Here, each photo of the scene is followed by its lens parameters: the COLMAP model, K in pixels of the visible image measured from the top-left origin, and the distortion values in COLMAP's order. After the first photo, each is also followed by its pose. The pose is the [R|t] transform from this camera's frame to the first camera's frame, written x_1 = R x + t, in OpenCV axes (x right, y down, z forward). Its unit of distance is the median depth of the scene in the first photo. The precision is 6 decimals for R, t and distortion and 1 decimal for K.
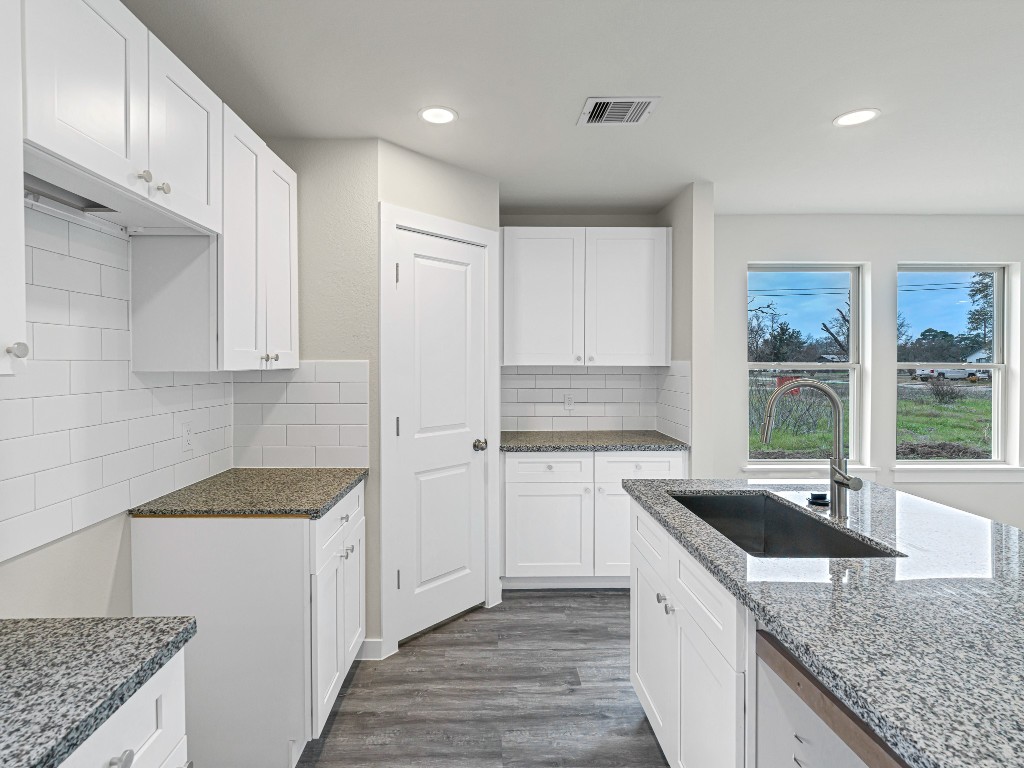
lens RADIAL K [[517.9, 0, 485.1], [0, 517.9, 369.8], [0, 0, 1]] dist [0.003682, -0.000838]
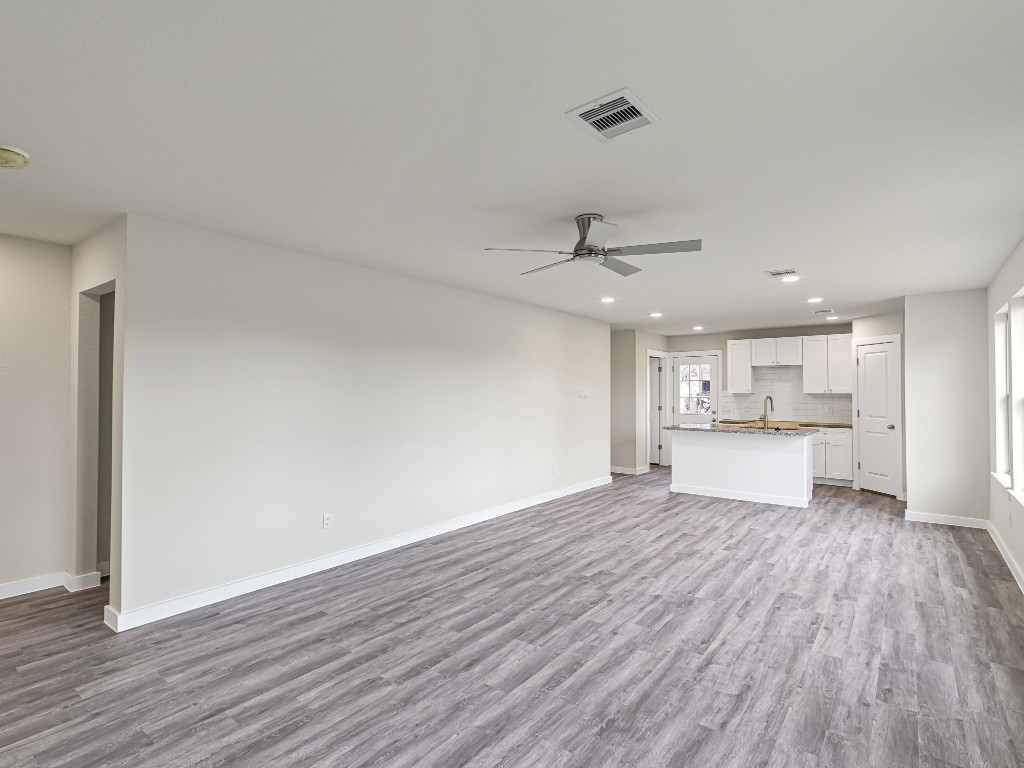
lens RADIAL K [[517.9, 0, 519.6], [0, 517.9, 379.2], [0, 0, 1]] dist [0.003682, -0.000838]
pose [[-0.589769, -0.023190, -0.807239, 3.298825], [-0.015809, 0.999728, -0.017170, -0.004268], [0.807417, 0.002636, -0.589975, 1.171449]]
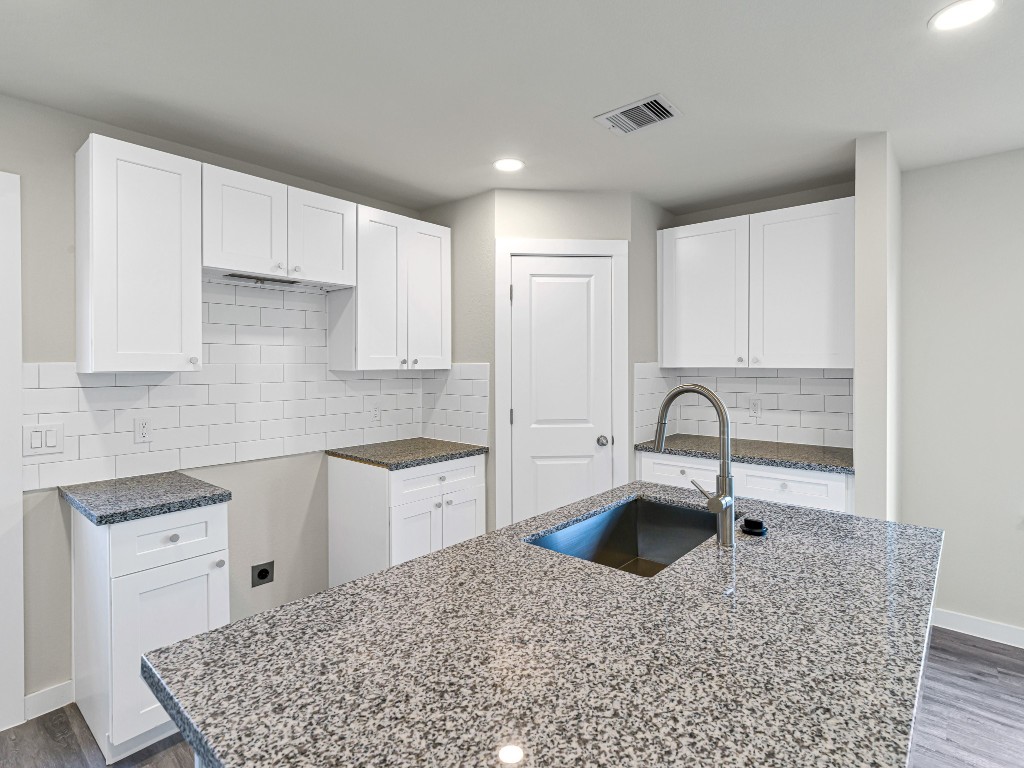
lens RADIAL K [[517.9, 0, 522.4], [0, 517.9, 361.3], [0, 0, 1]] dist [0.003682, -0.000838]
pose [[0.761197, -0.003107, -0.648513, 0.642079], [-0.007687, 0.999875, -0.013814, -0.005044], [0.648475, 0.015500, 0.761078, 0.076144]]
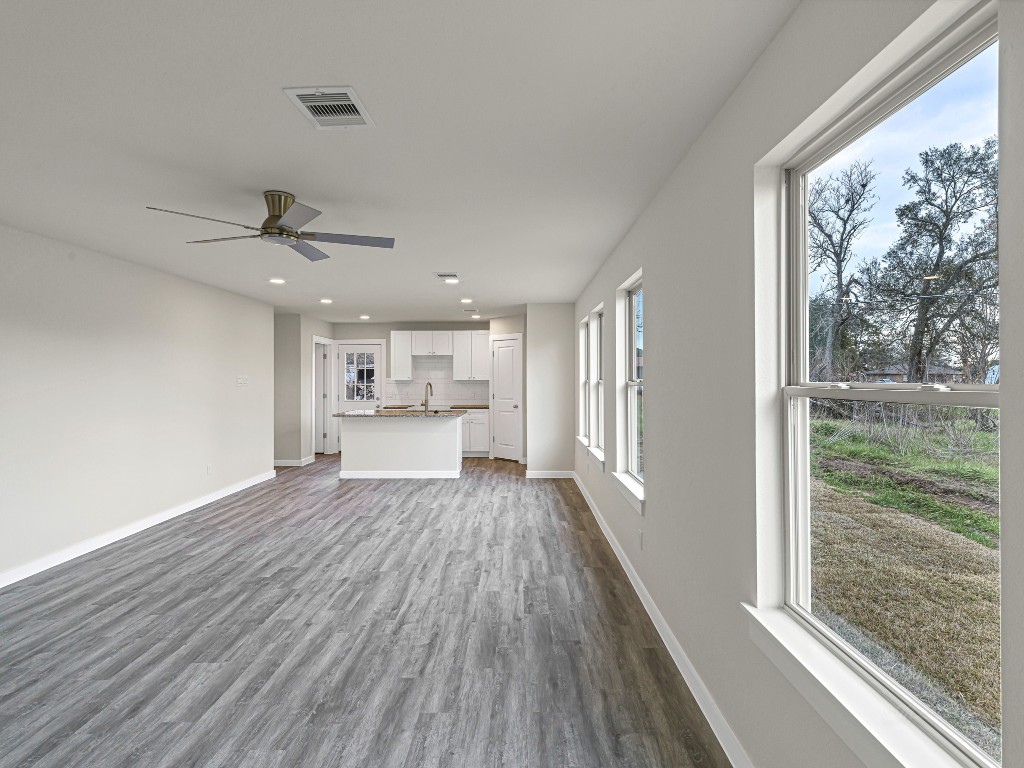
lens RADIAL K [[517.9, 0, 516.1], [0, 517.9, 381.2], [0, 0, 1]] dist [0.003682, -0.000838]
pose [[0.011055, 0.002494, -0.999936, 3.377265], [-0.011962, 0.999926, 0.002362, -0.007064], [0.999867, 0.011935, 0.011084, 1.101587]]
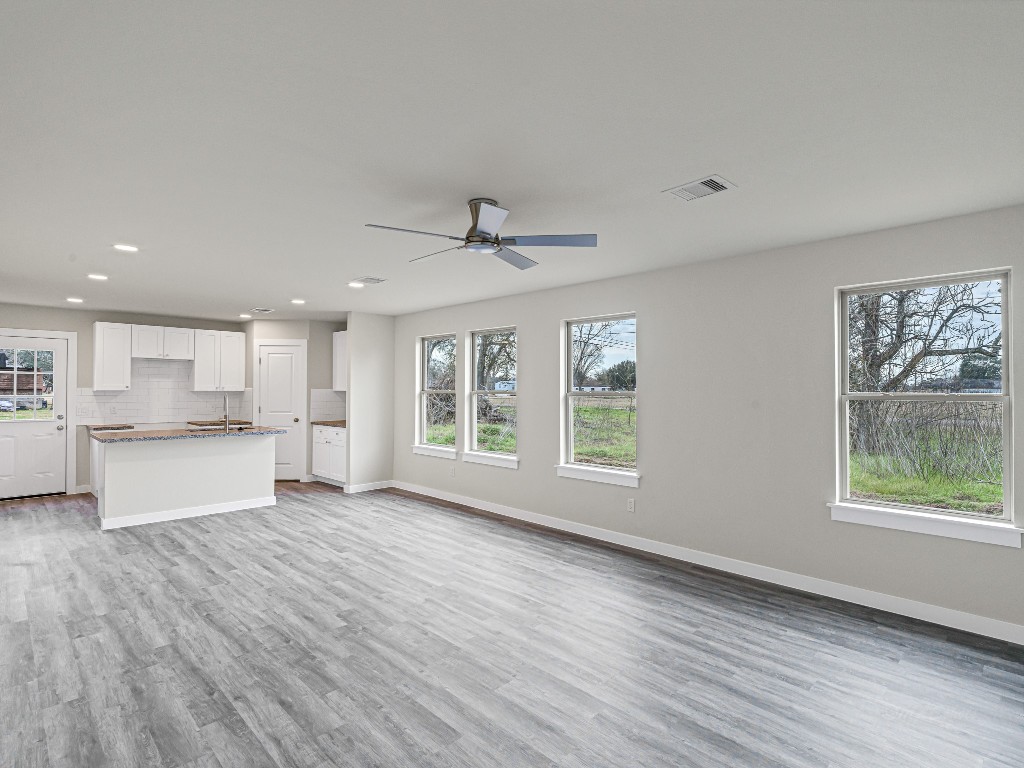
lens RADIAL K [[517.9, 0, 515.2], [0, 517.9, 384.0], [0, 0, 1]] dist [0.003682, -0.000838]
pose [[0.716414, -0.009000, -0.697618, 3.061572], [-0.011138, 0.999642, -0.024334, 0.013114], [0.697587, 0.025203, 0.716057, -0.157106]]
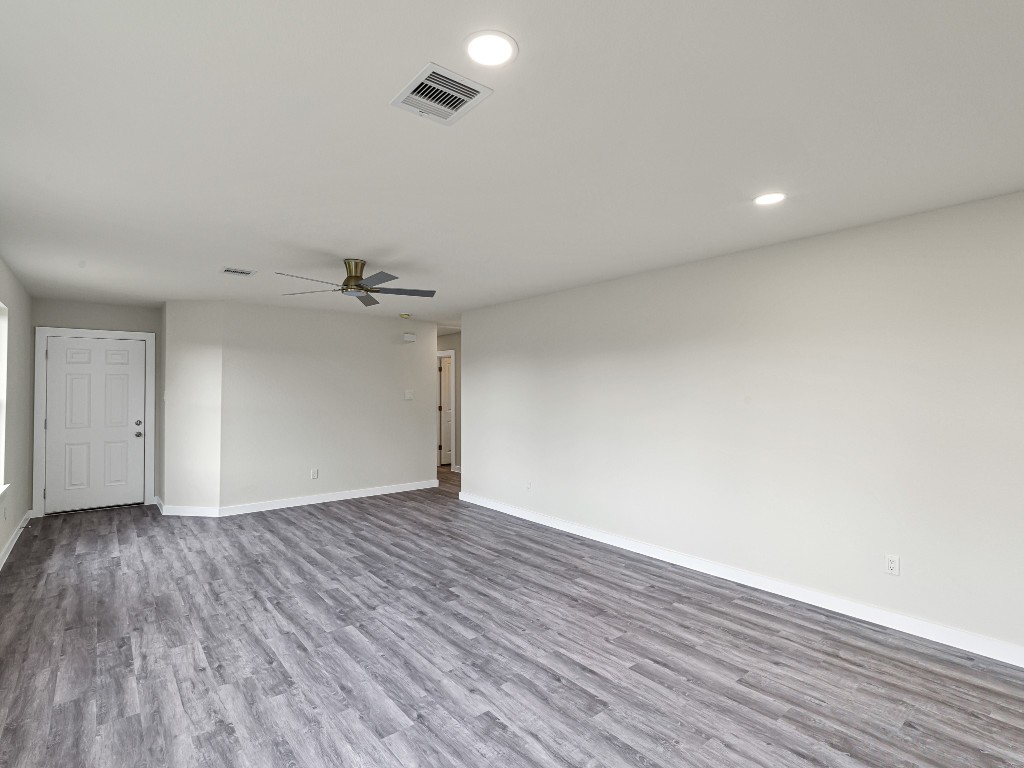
lens RADIAL K [[517.9, 0, 511.2], [0, 517.9, 387.0], [0, 0, 1]] dist [0.003682, -0.000838]
pose [[-0.634367, 0.002205, 0.773029, 0.726971], [0.009311, 0.999945, 0.004788, -0.020044], [-0.772976, 0.010235, -0.634353, 1.212016]]
